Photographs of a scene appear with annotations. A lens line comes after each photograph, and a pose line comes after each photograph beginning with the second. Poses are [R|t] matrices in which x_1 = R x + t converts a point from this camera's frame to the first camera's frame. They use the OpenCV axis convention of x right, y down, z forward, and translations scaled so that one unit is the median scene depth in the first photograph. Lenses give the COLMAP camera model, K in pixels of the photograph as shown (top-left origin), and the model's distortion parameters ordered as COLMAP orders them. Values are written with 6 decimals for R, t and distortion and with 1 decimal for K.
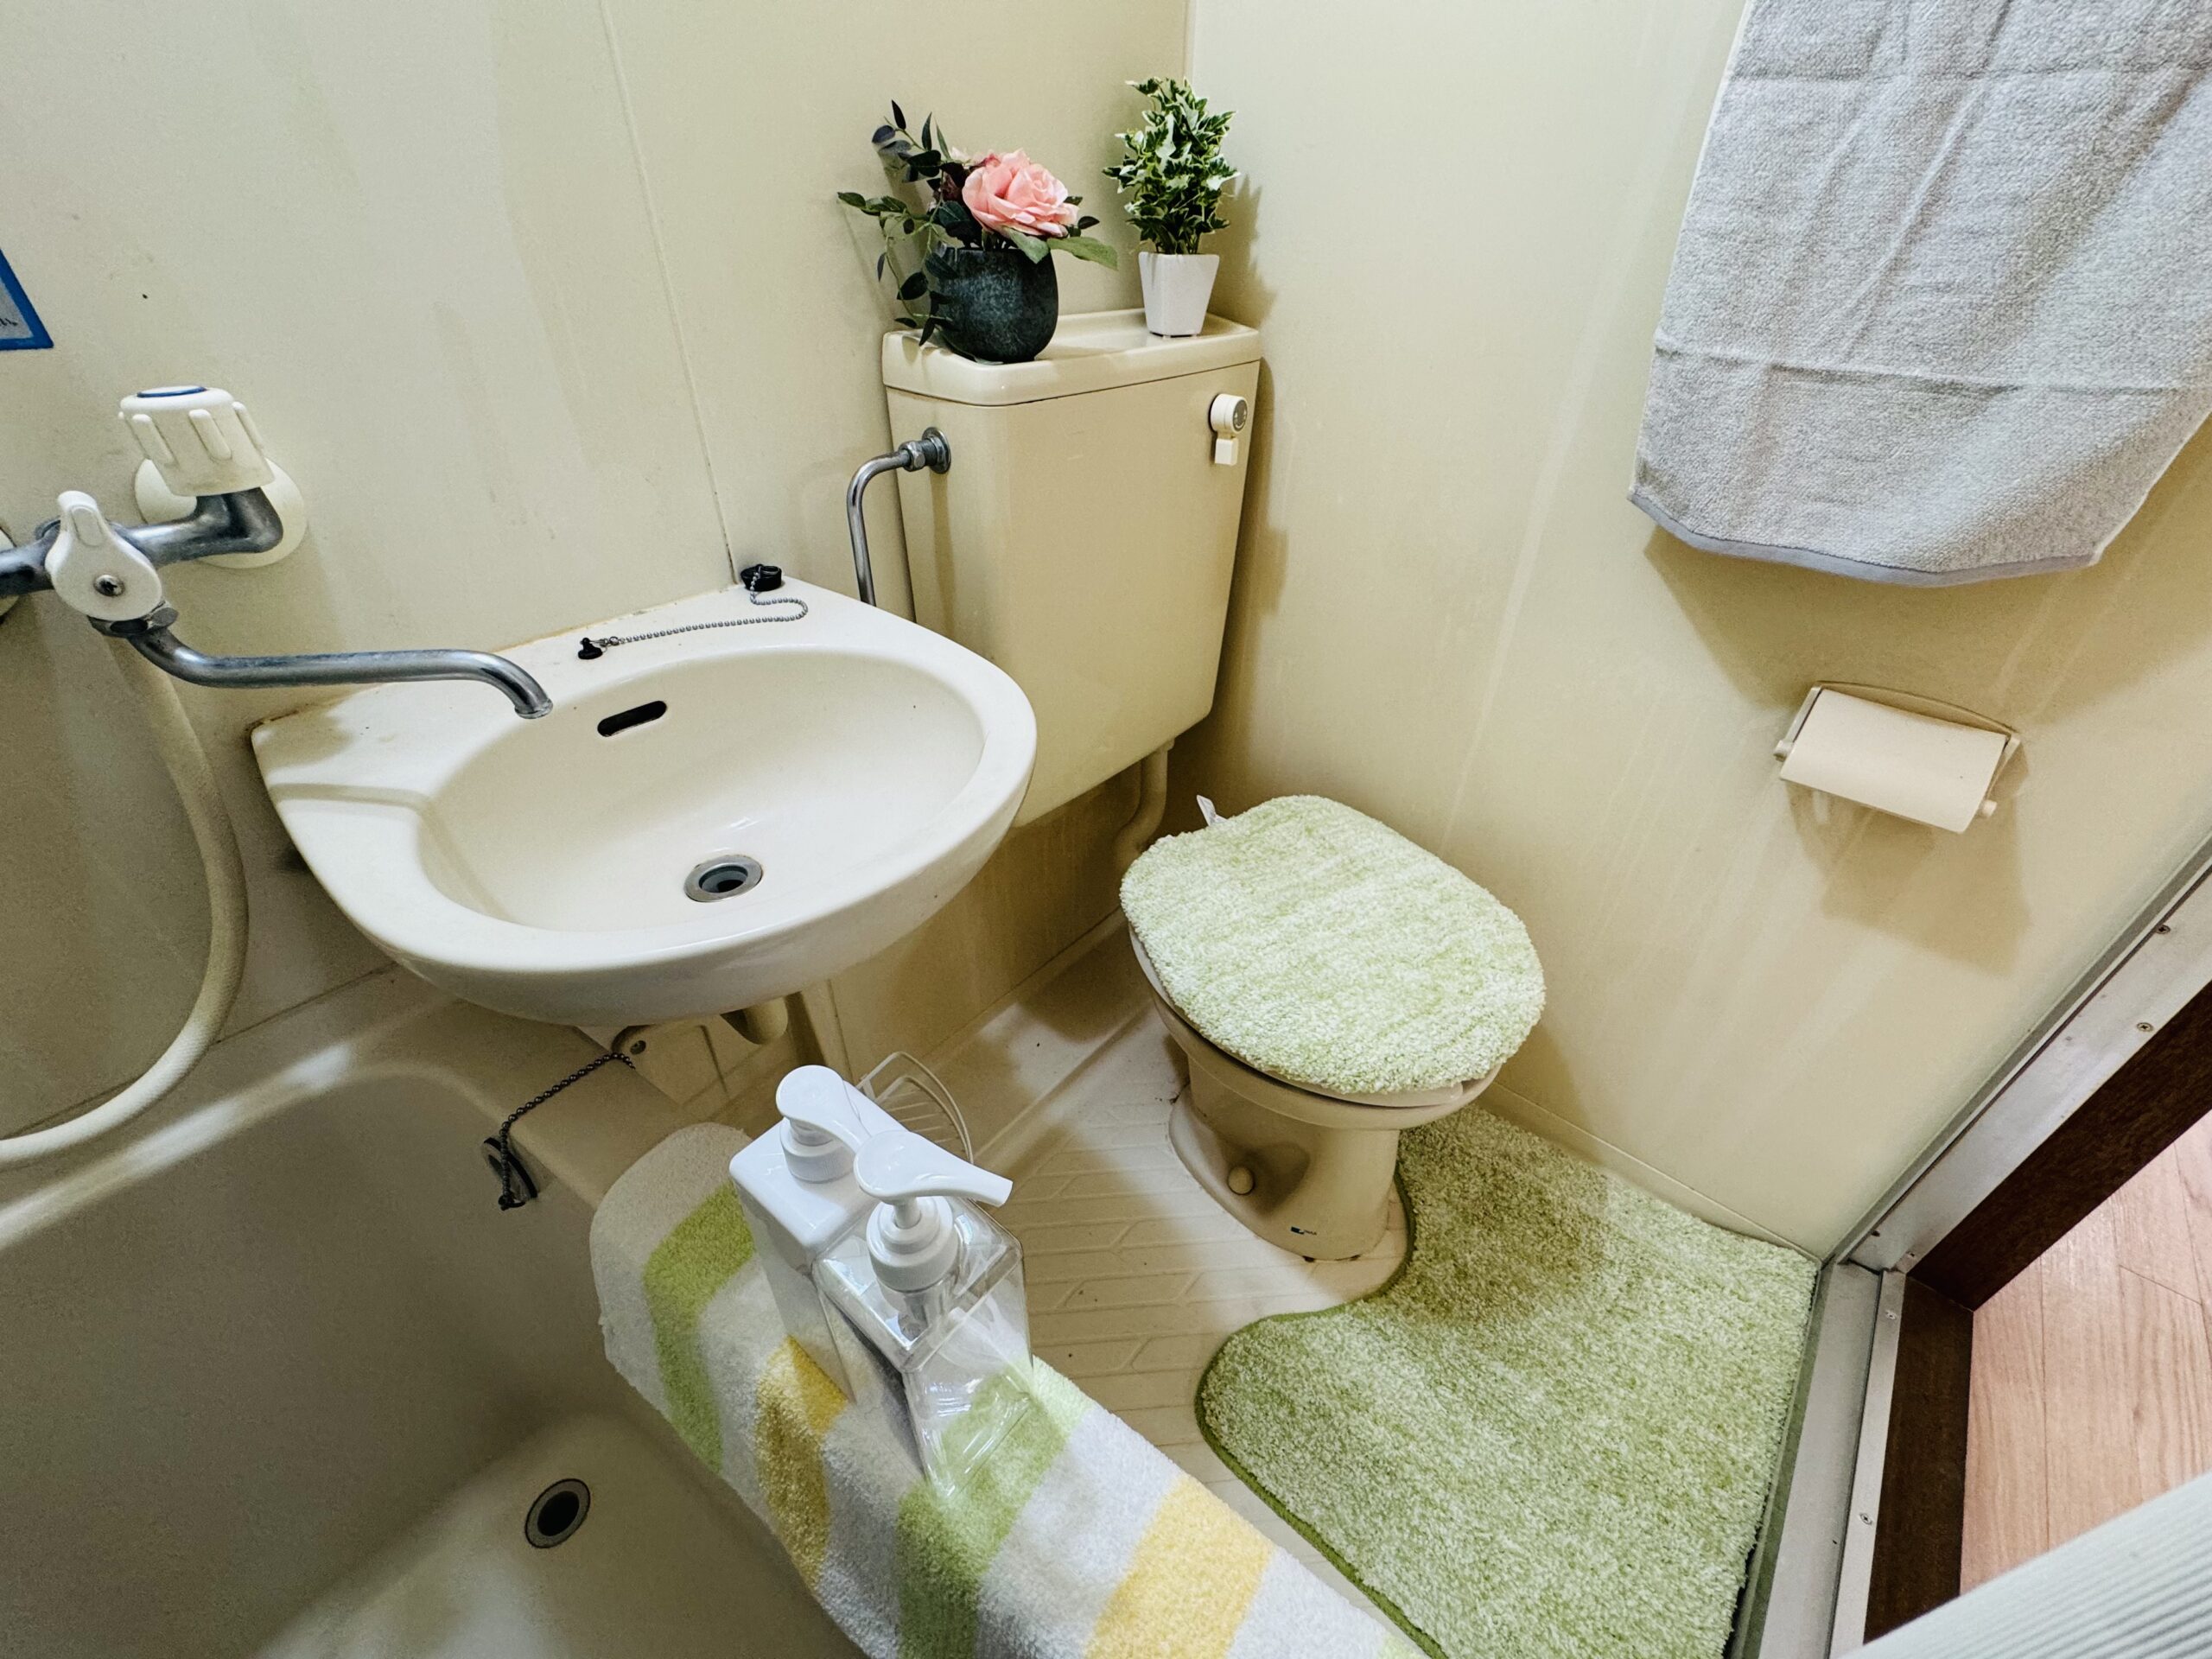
lens RADIAL K [[887.2, 0, 1106.0], [0, 887.2, 829.5], [0, 0, 1]] dist [-0.001366, 0.000203]
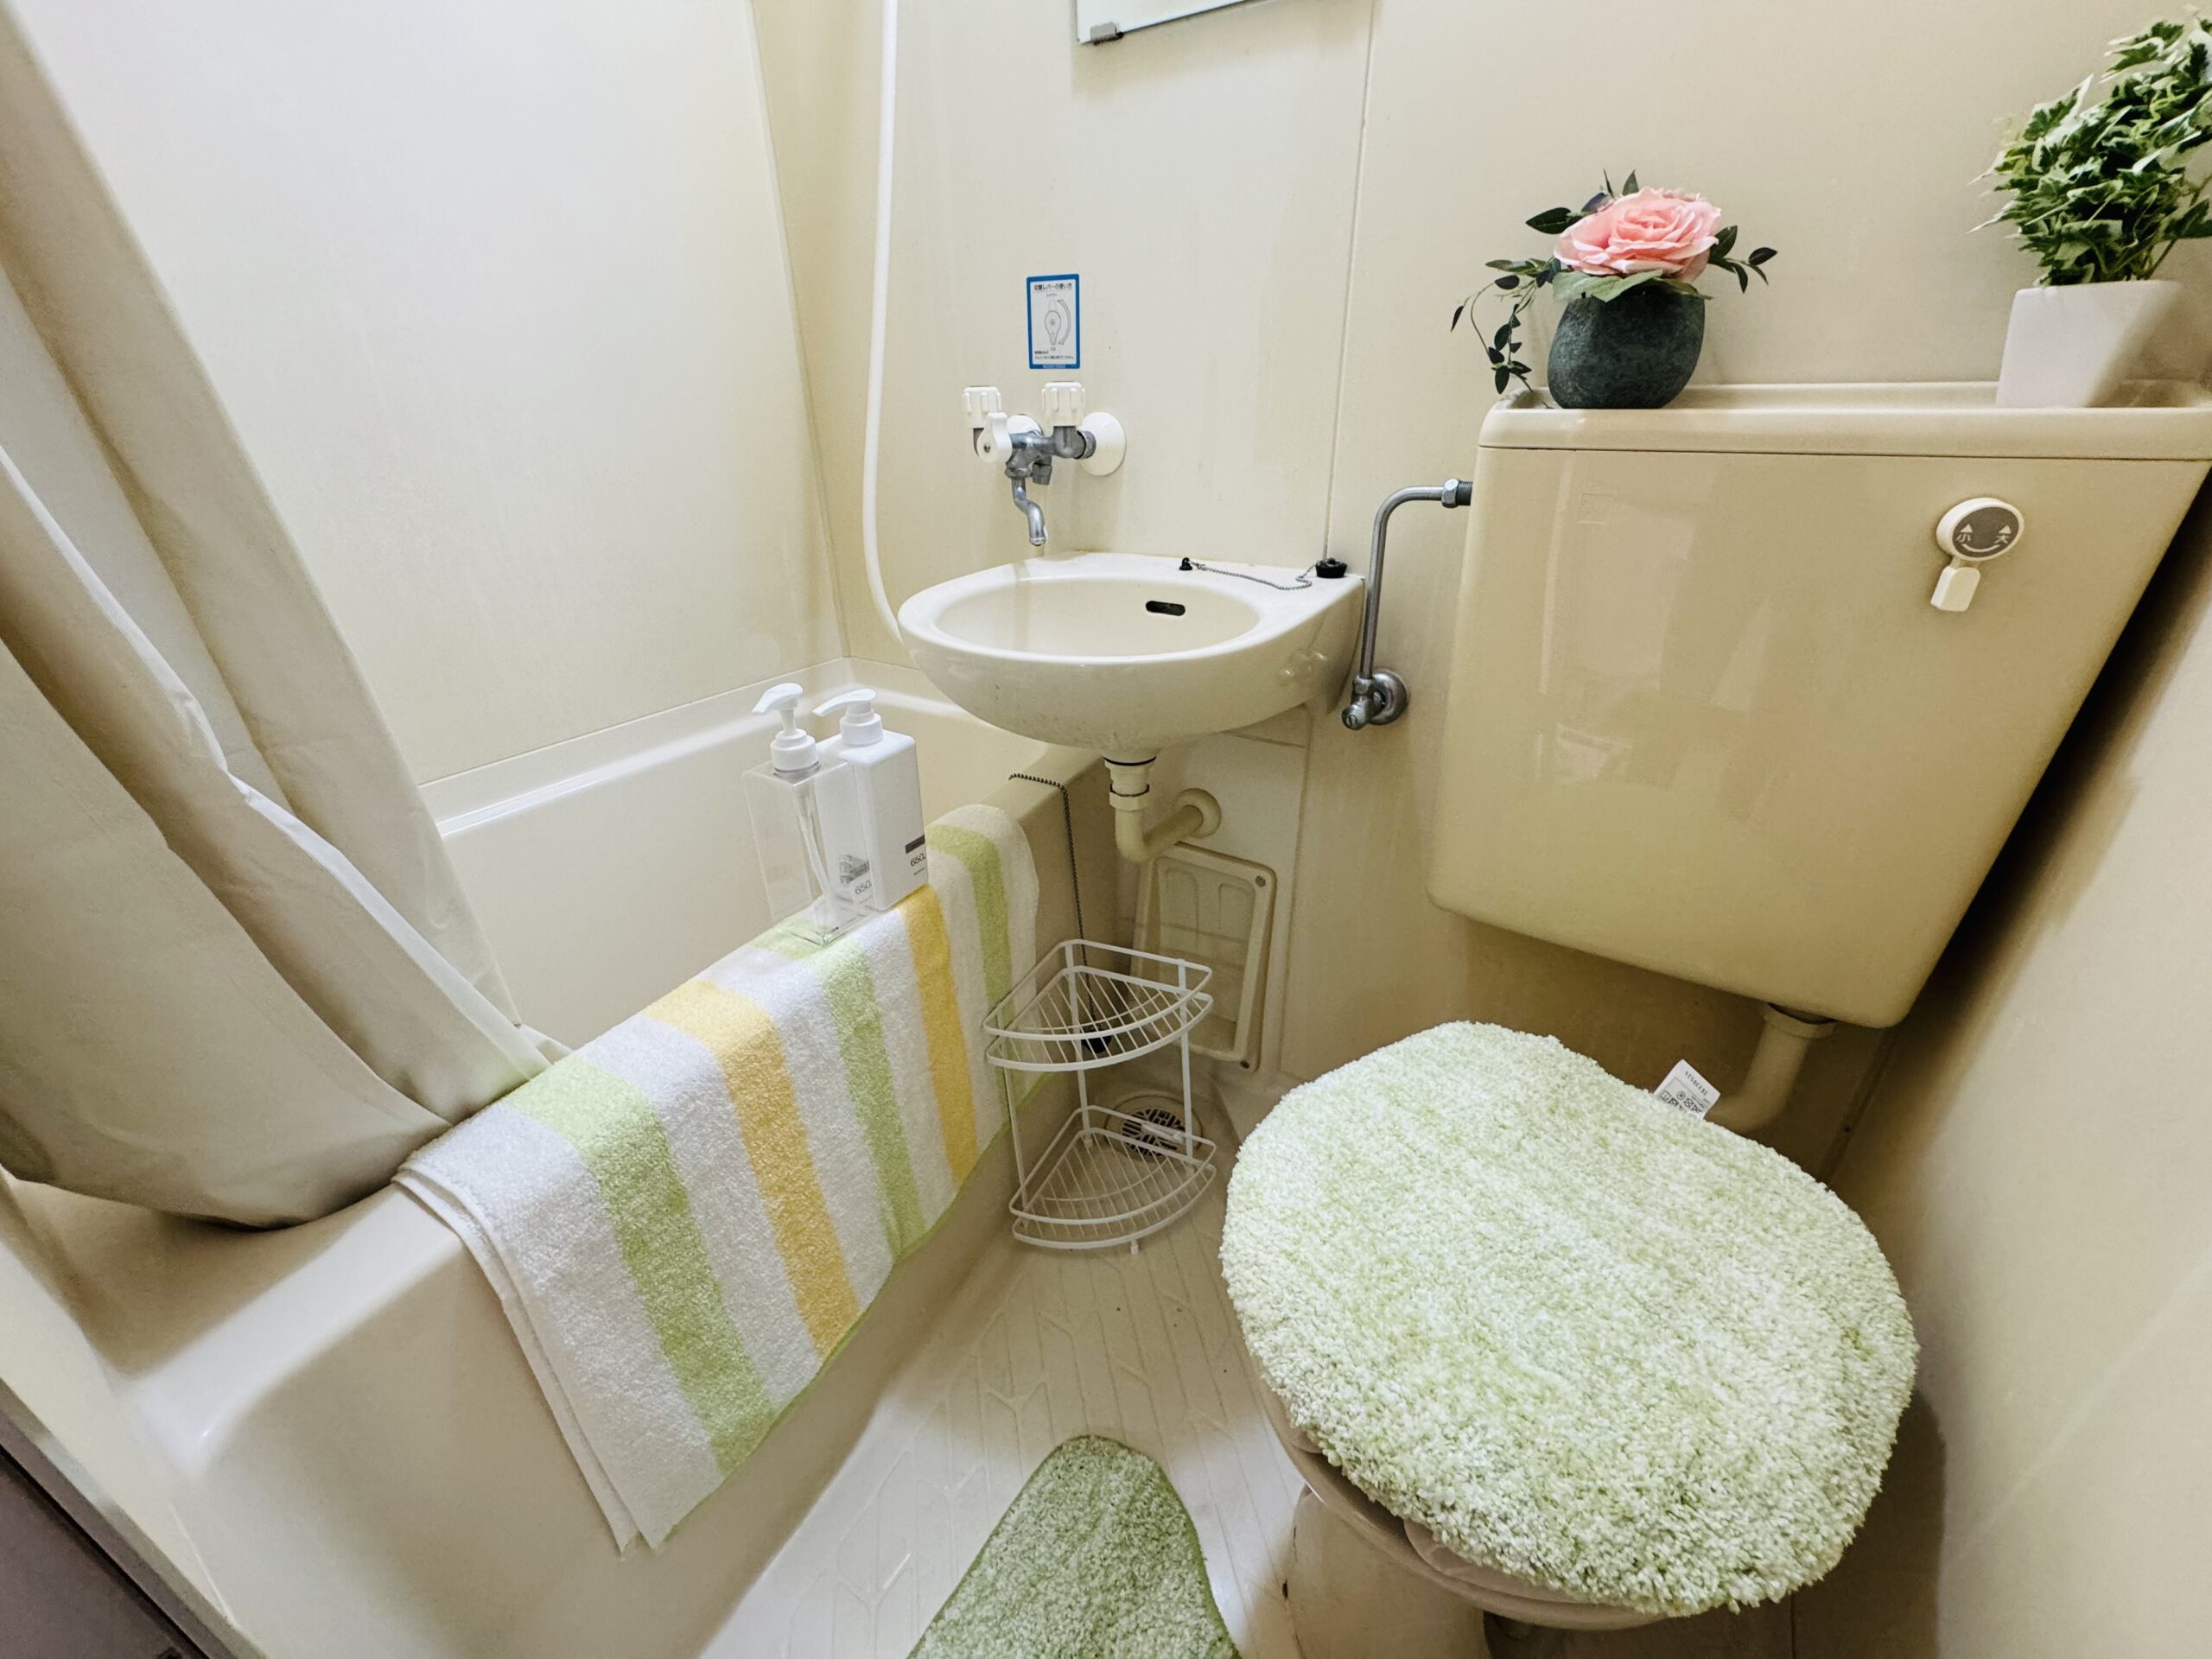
lens RADIAL K [[887.7, 0, 1106.0], [0, 887.7, 829.5], [0, 0, 1]] dist [0.001542, 0.000117]
pose [[0.117570, 0.424304, -0.897855, 0.881859], [-0.557888, 0.776189, 0.293755, -0.194469], [0.821546, 0.466365, 0.327971, 0.510639]]
